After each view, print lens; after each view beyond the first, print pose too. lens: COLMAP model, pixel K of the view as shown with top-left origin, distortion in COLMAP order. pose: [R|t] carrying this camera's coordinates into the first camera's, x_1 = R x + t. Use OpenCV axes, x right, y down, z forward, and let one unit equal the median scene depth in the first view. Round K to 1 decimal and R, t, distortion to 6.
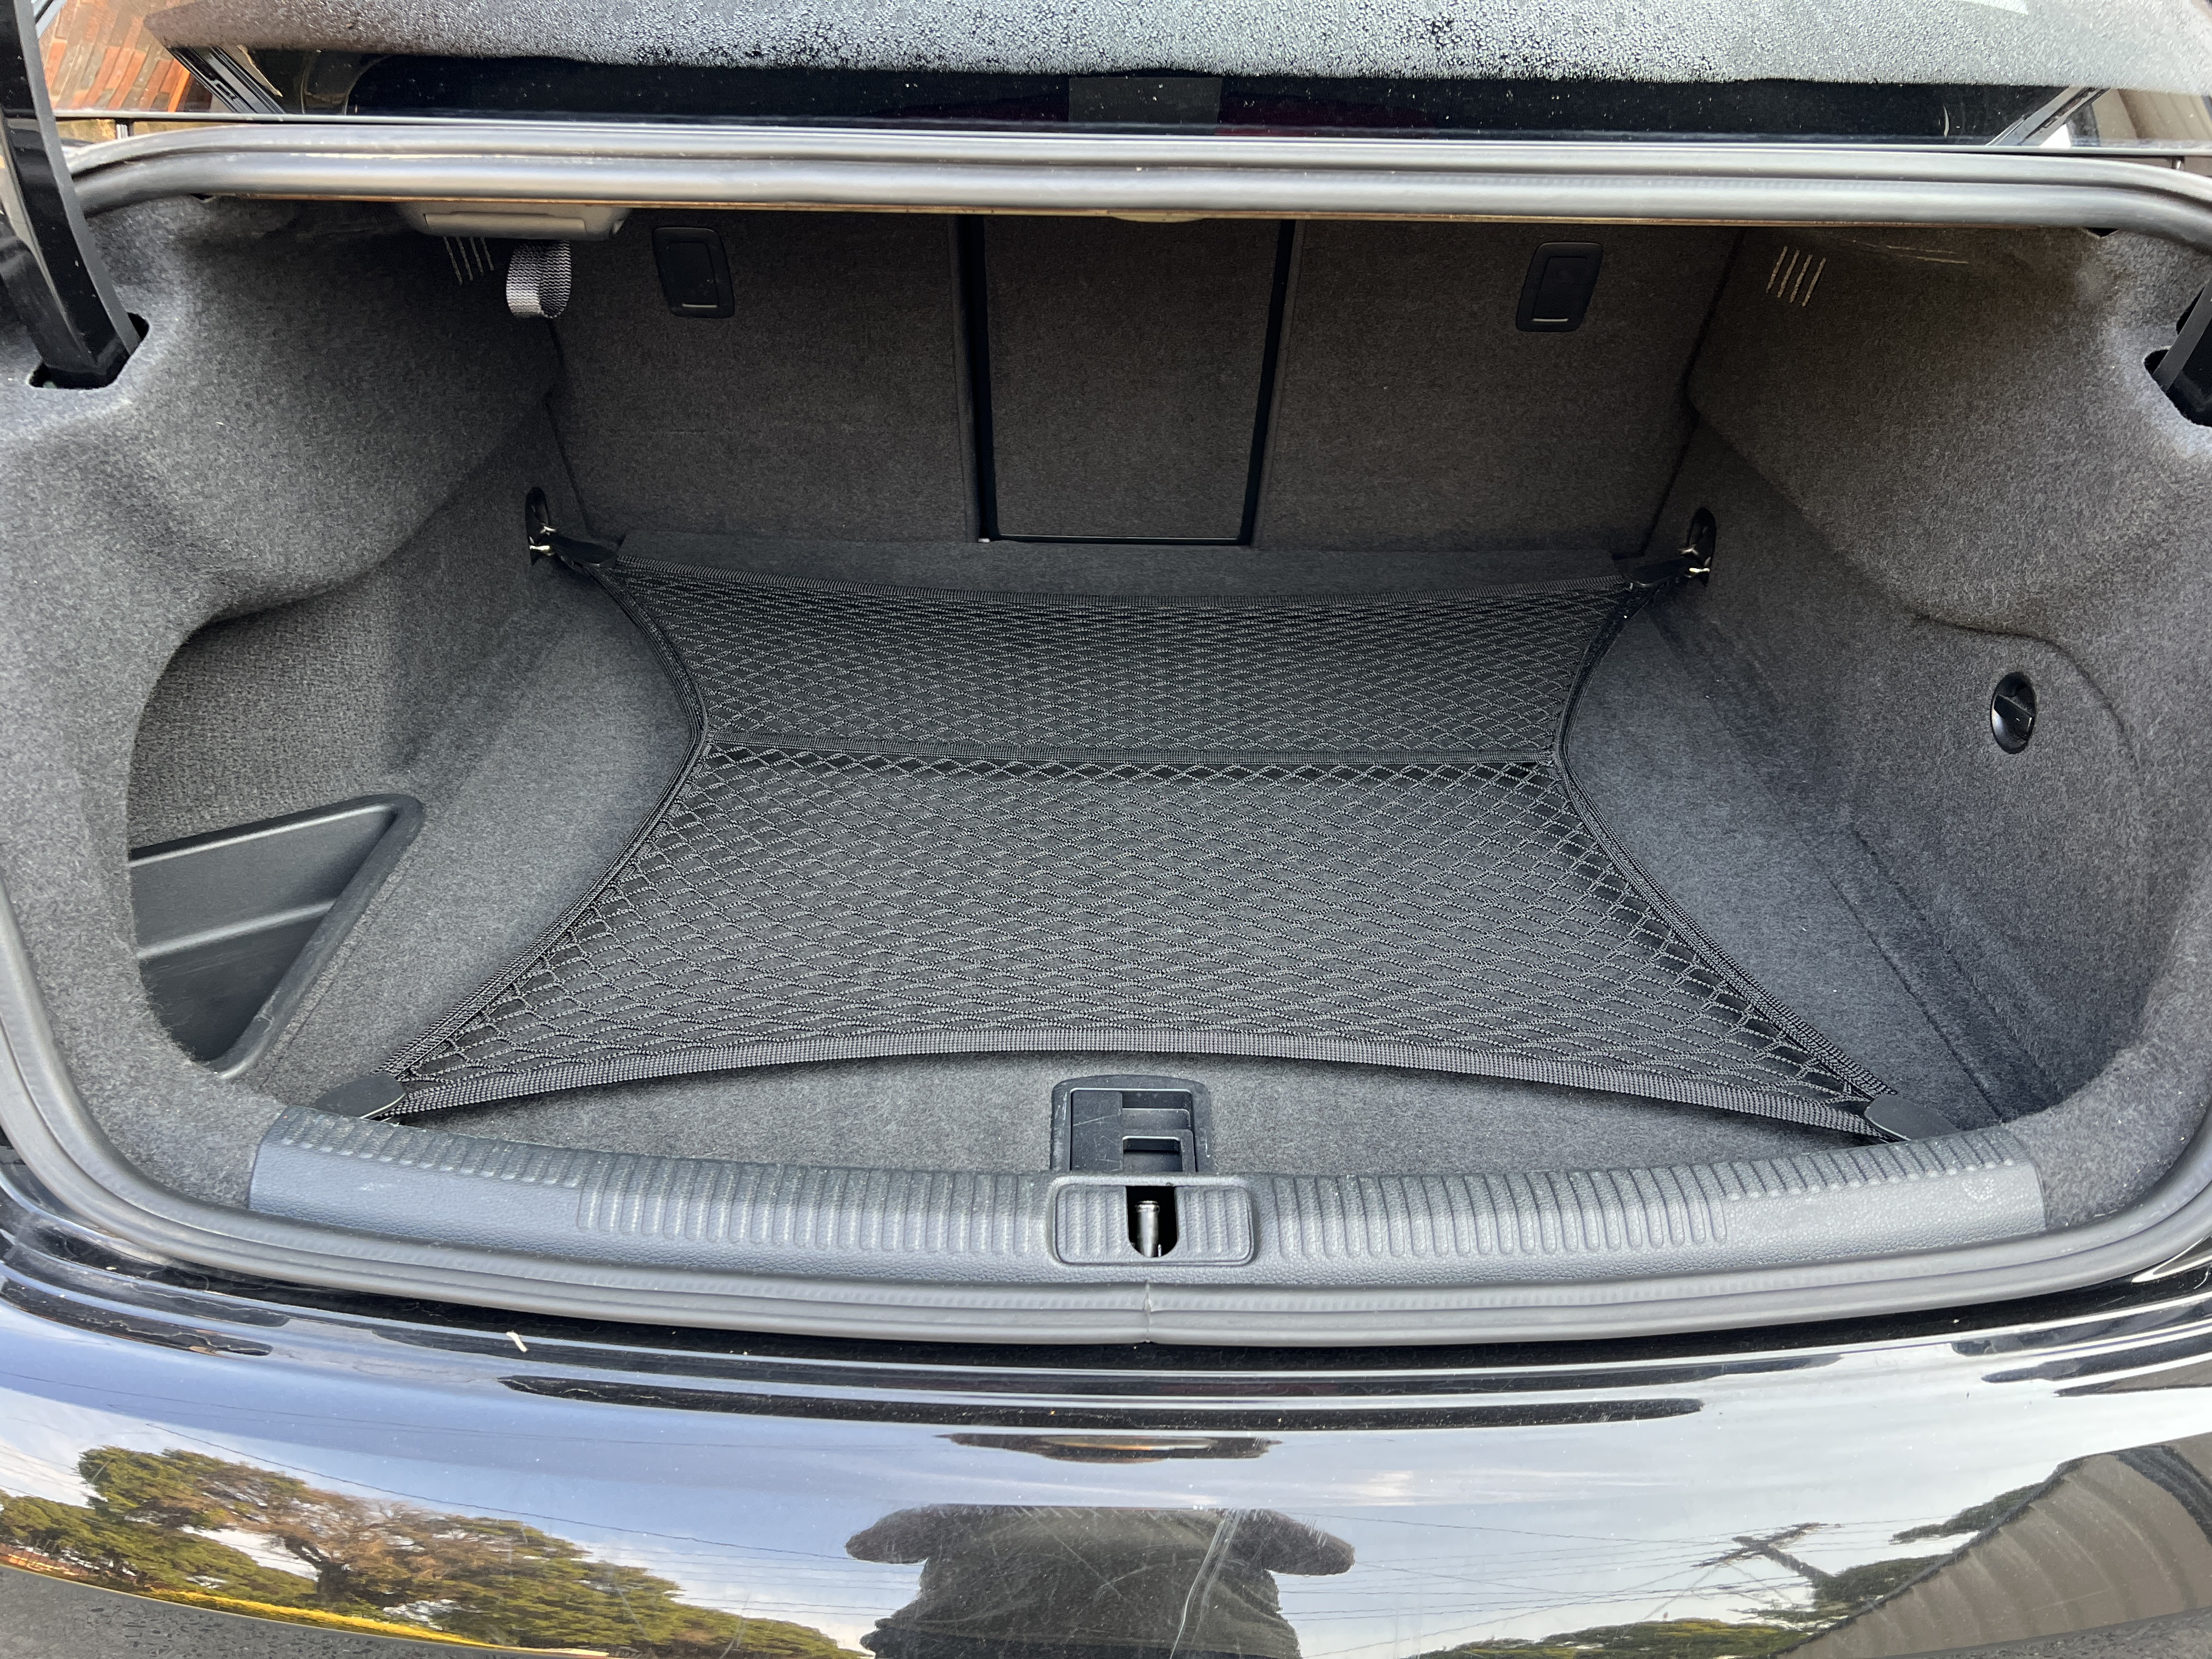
lens RADIAL K [[1675.6, 0, 1108.4], [0, 1675.6, 868.8], [0, 0, 1]] dist [0.086025, -0.151203]
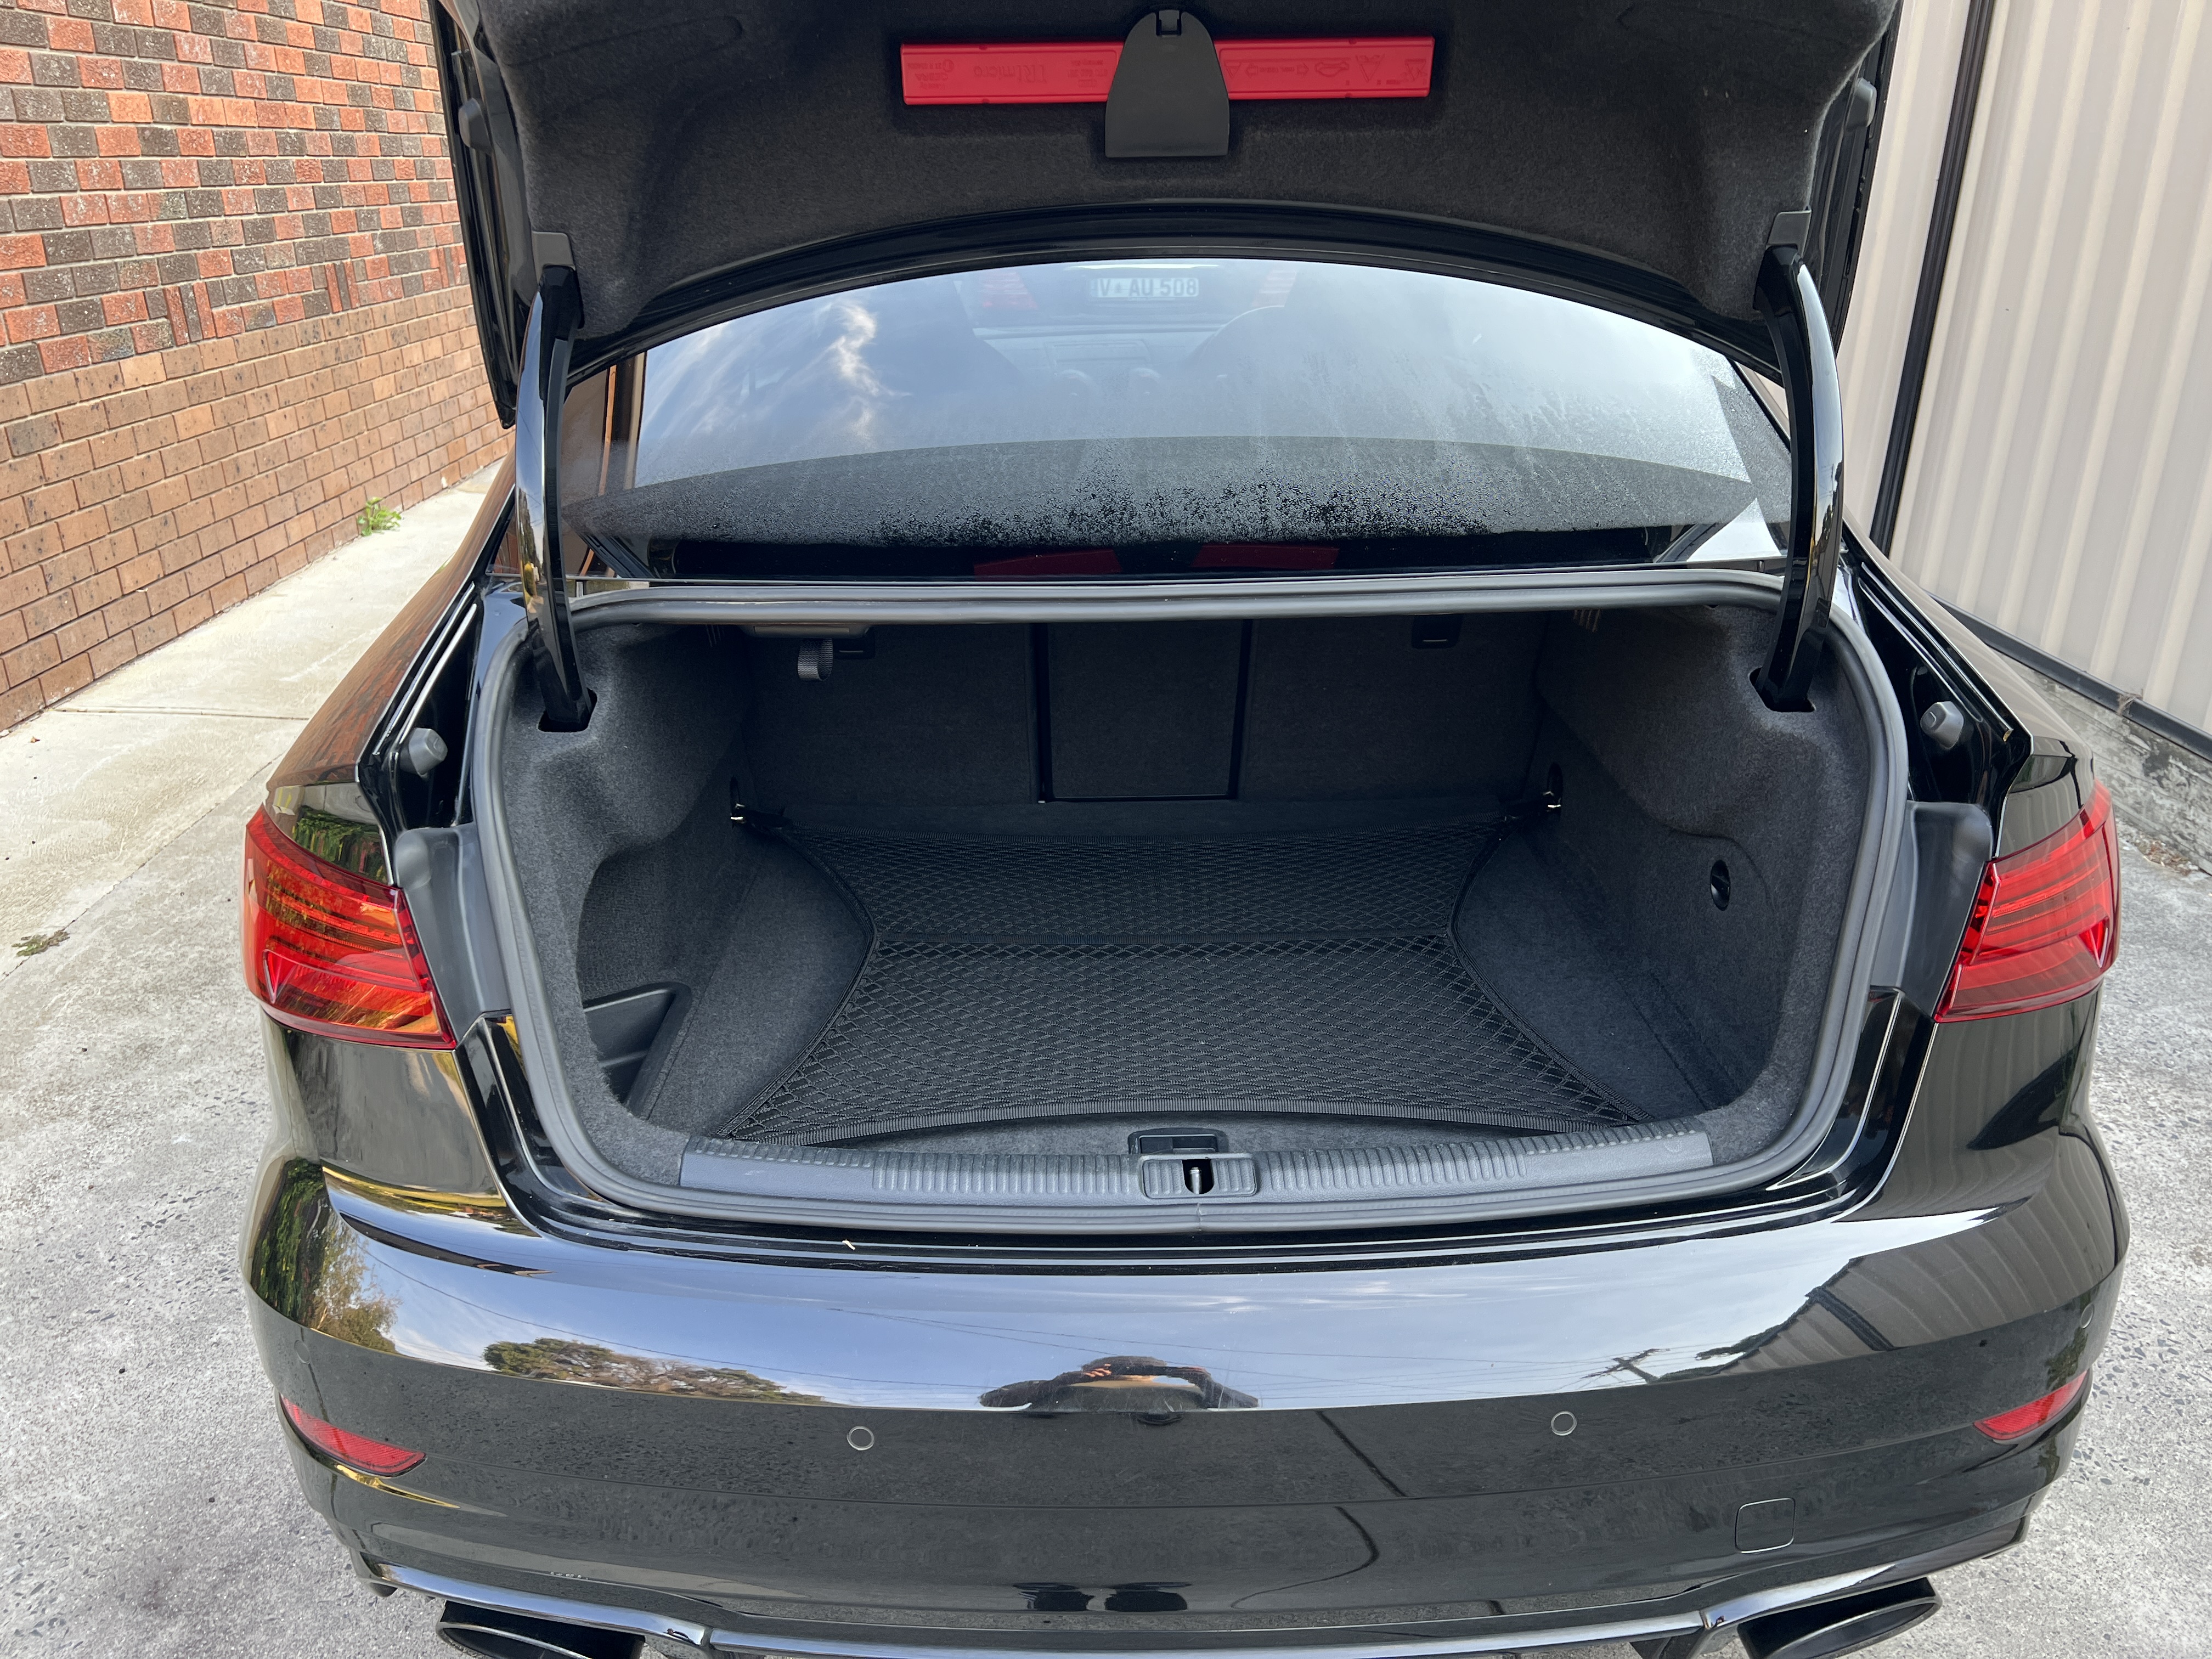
lens RADIAL K [[1663.5, 0, 1106.0], [0, 1663.5, 829.5], [0, 0, 1]] dist [0.082253, -0.086777]
pose [[0.999422, -0.033765, 0.003952, -0.048973], [0.033933, 0.983772, -0.176188, 0.119321], [0.002061, 0.176220, 0.984349, -0.585043]]
